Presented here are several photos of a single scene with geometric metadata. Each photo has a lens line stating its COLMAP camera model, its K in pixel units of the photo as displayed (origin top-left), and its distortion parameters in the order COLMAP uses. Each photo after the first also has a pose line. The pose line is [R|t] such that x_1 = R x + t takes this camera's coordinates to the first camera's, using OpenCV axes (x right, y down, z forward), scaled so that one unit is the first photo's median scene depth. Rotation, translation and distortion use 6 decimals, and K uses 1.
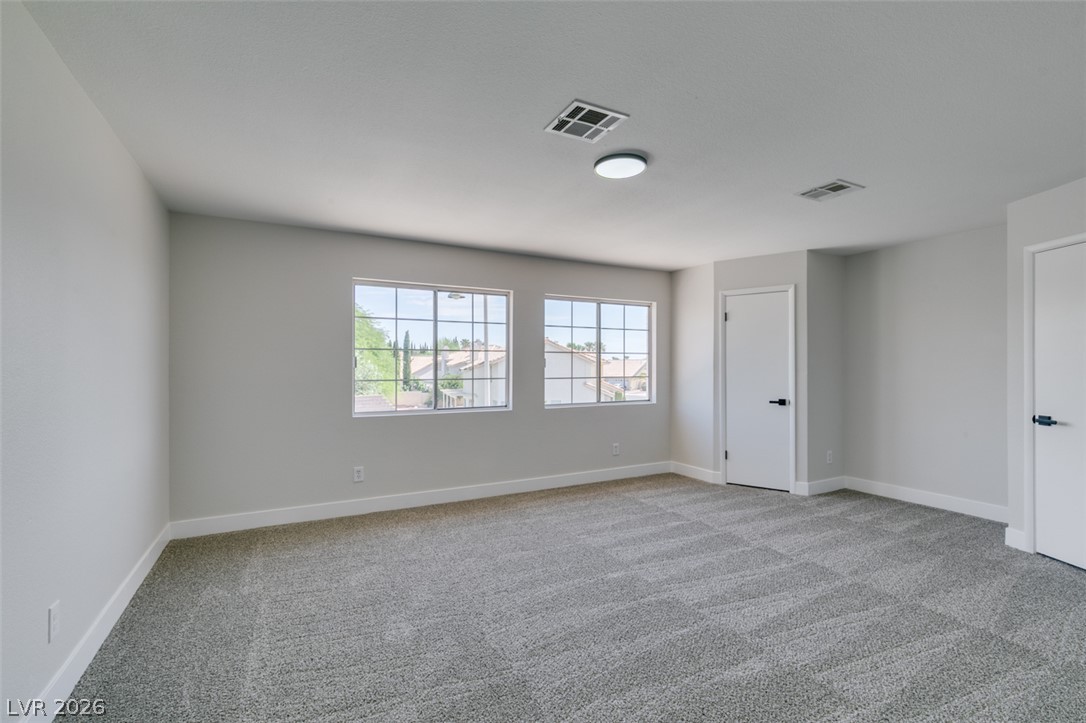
lens RADIAL K [[486.8, 0, 537.6], [0, 486.8, 365.0], [0, 0, 1]] dist [0.001838, -0.001818]
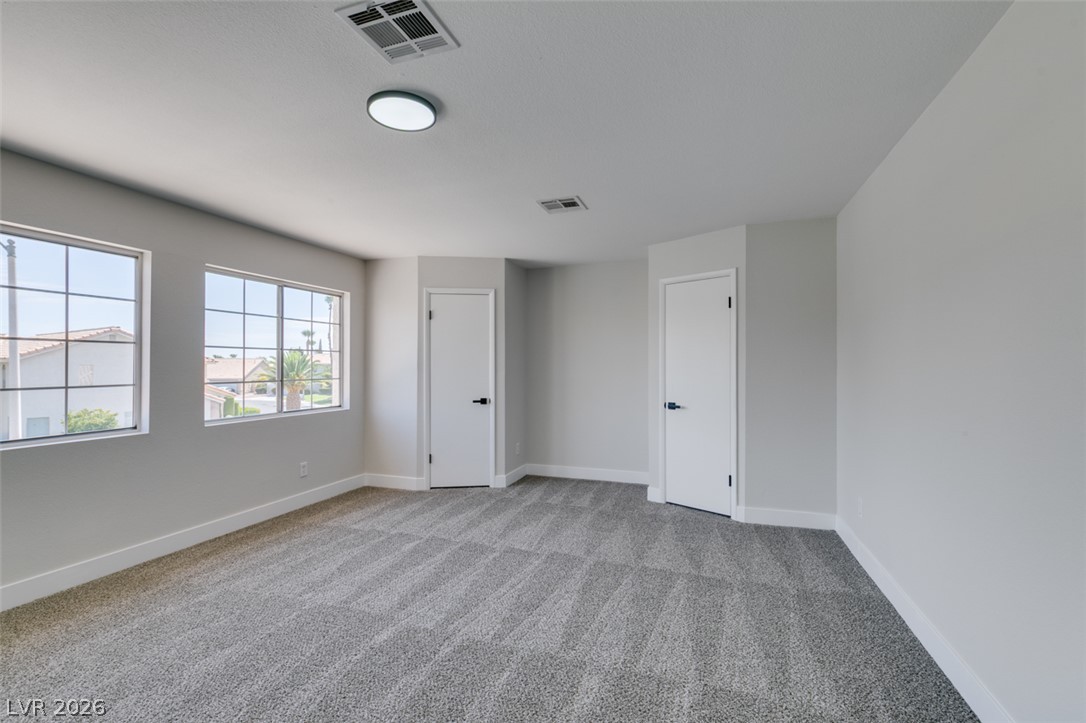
lens RADIAL K [[486.8, 0, 545.3], [0, 486.8, 362.8], [0, 0, 1]] dist [0.001838, -0.001818]
pose [[0.724936, 0.005529, 0.688794, -0.113486], [-0.004289, 0.999985, -0.003513, -0.002313], [-0.688803, -0.000408, 0.724949, 0.149071]]
